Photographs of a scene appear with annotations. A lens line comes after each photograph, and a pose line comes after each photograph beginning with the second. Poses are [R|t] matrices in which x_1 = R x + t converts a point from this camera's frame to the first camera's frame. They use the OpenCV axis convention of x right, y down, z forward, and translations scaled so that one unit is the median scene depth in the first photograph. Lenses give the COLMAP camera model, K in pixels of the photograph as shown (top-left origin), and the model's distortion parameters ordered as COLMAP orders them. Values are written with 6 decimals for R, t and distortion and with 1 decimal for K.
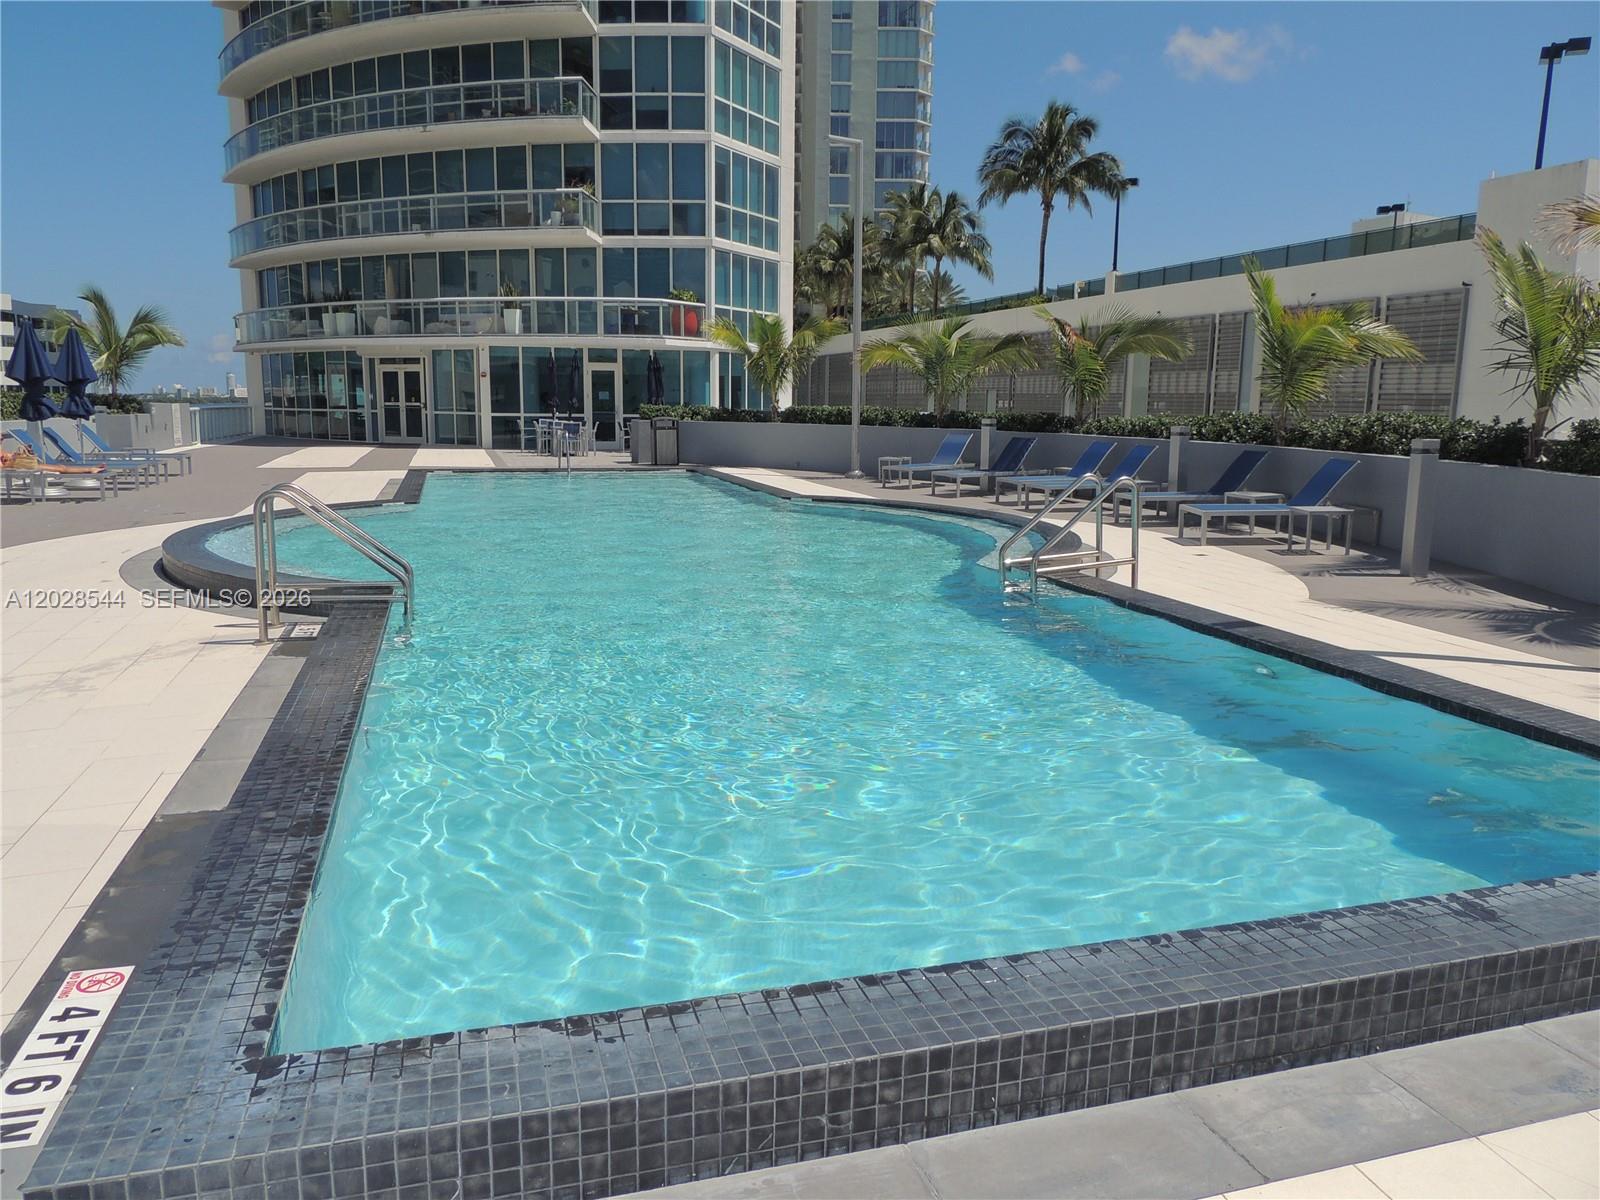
lens RADIAL K [[1123.2, 0, 800.0], [0, 1123.2, 600.0], [0, 0, 1]] dist [-0.026542, -0.001123]
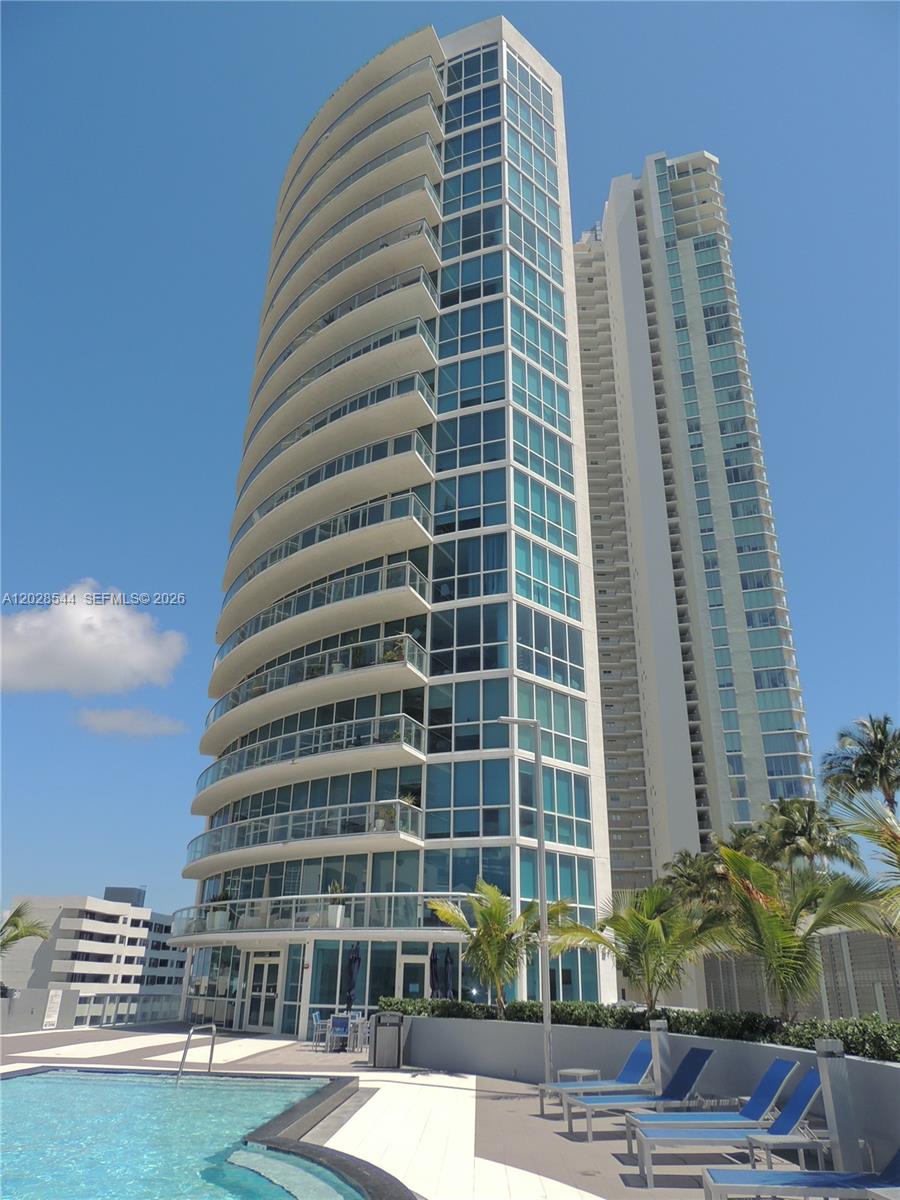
lens RADIAL K [[842.4, 0, 450.0], [0, 842.4, 600.0], [0, 0, 1]] dist [-0.026542, -0.001123]
pose [[0.945512, -0.132381, -0.297460, 0.139548], [-0.063561, 0.820983, -0.567404, -0.036852], [0.319323, 0.555394, 0.767835, 0.201826]]
